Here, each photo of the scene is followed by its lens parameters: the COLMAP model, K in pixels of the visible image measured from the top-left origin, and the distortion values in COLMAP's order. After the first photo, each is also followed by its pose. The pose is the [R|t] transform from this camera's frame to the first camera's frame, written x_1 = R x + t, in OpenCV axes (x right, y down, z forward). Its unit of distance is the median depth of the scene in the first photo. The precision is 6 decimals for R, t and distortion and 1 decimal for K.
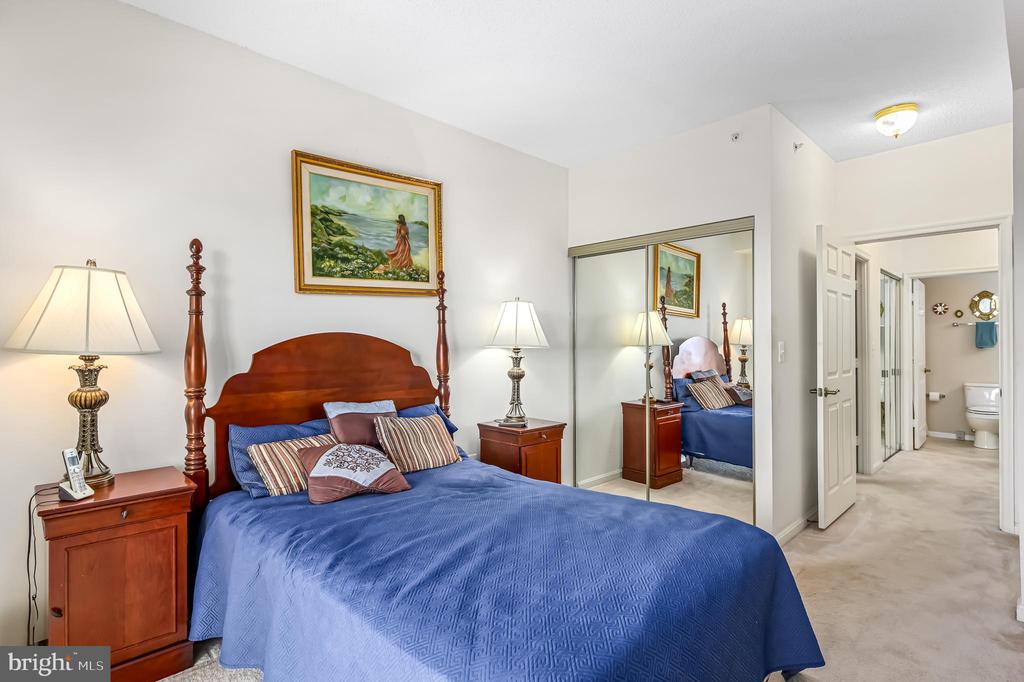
lens RADIAL K [[500.3, 0, 512.3], [0, 500.3, 362.3], [0, 0, 1]] dist [-0.000881, -0.000219]
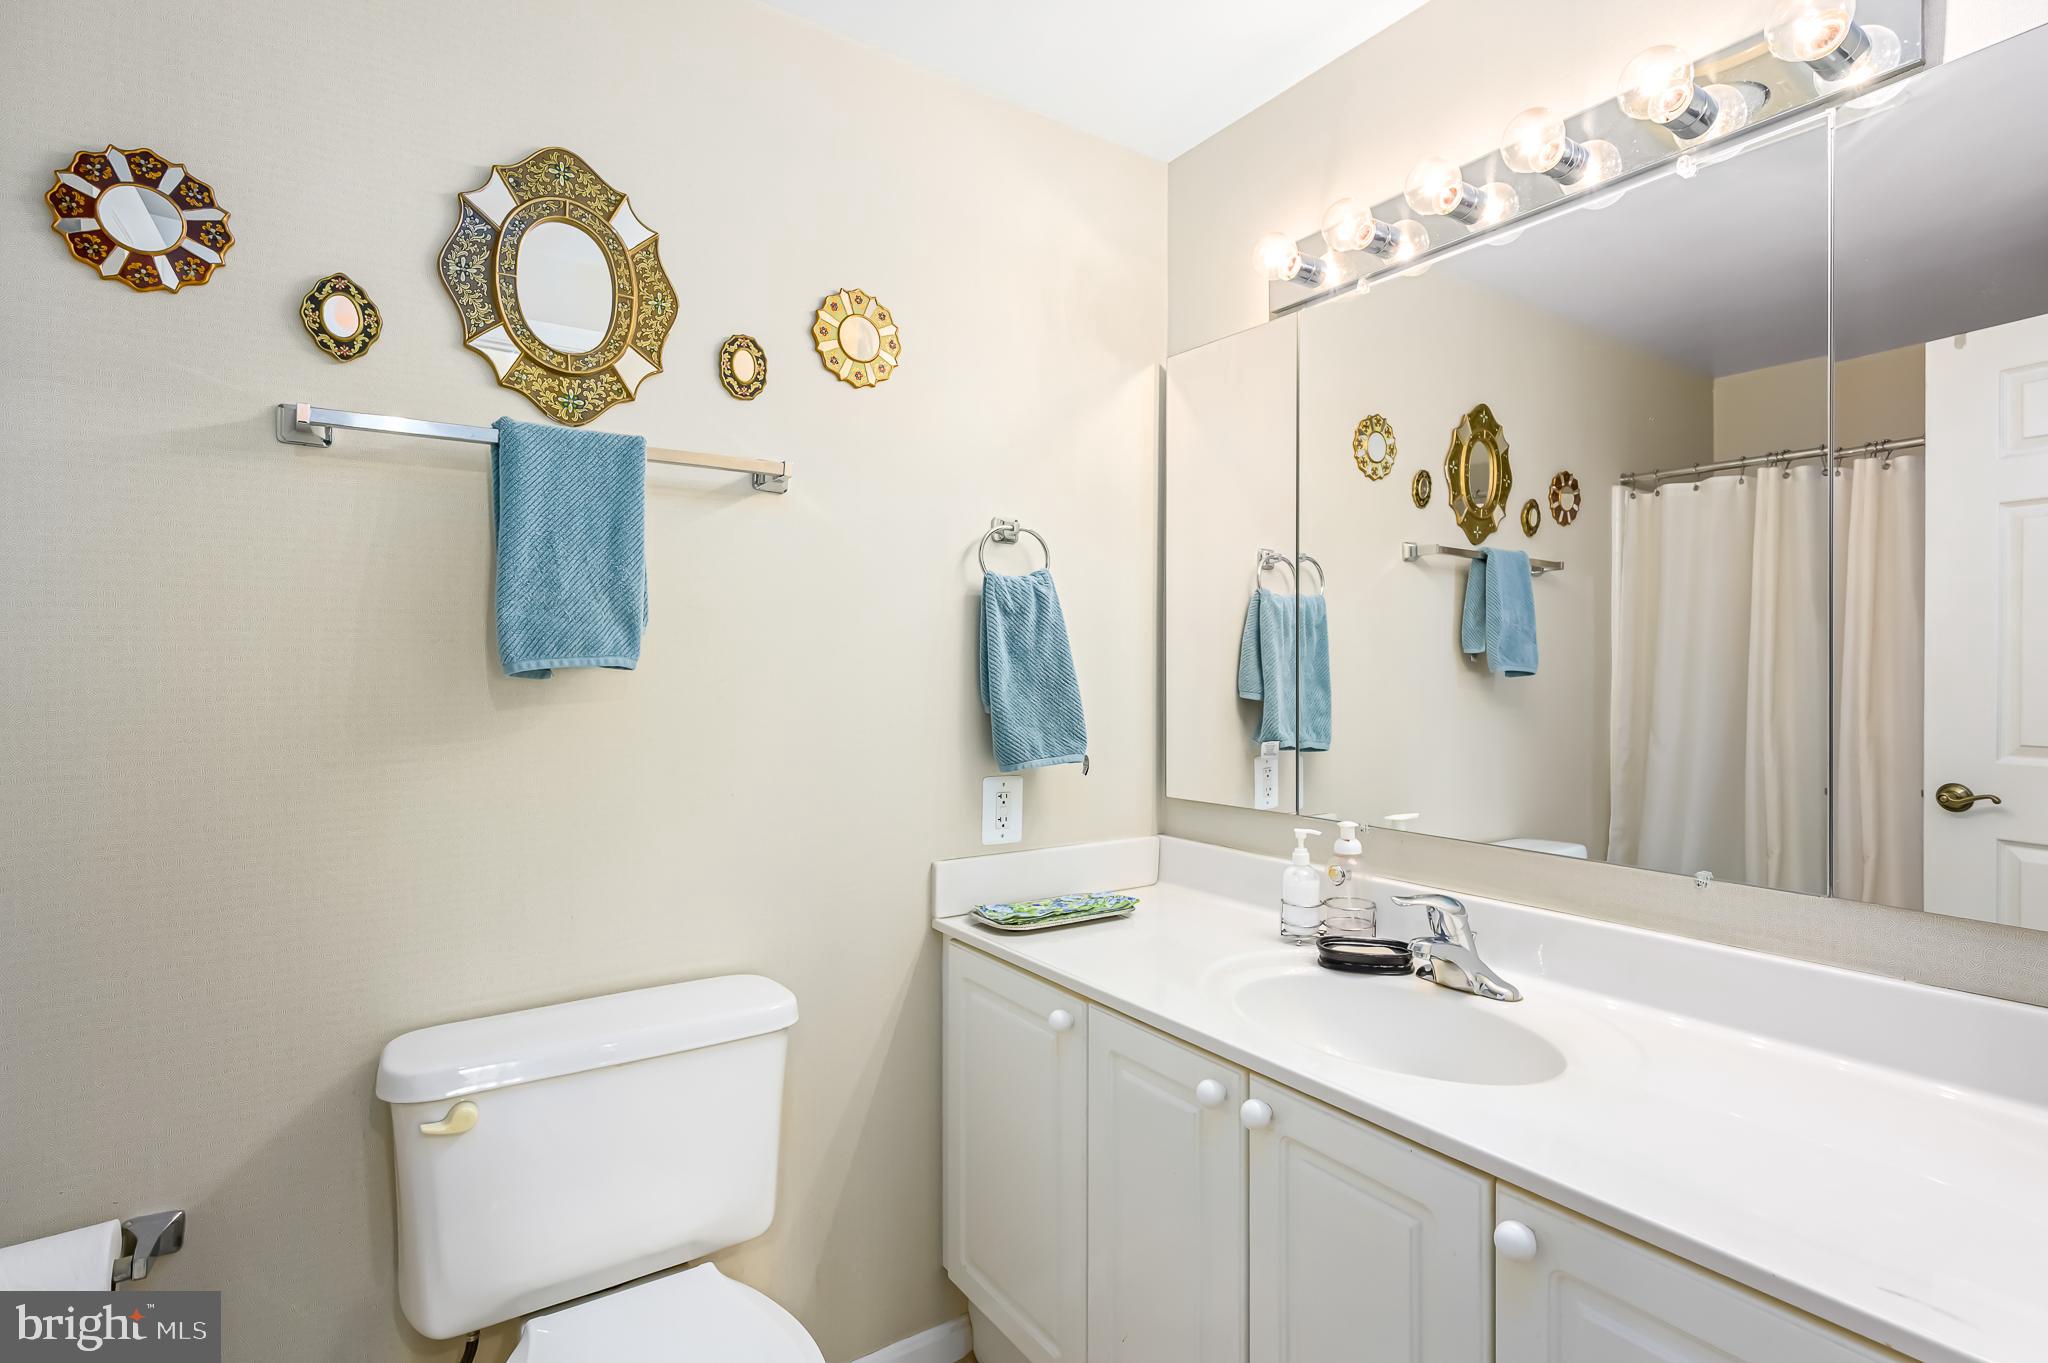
lens RADIAL K [[999.1, 0, 1031.2], [0, 999.1, 701.9], [0, 0, 1]] dist [0.000451, -0.000077]
pose [[0.155857, 0.015552, 0.987657, 0.727820], [0.003733, 0.999860, -0.016334, -0.018919], [-0.987773, 0.006232, 0.155777, 0.841740]]
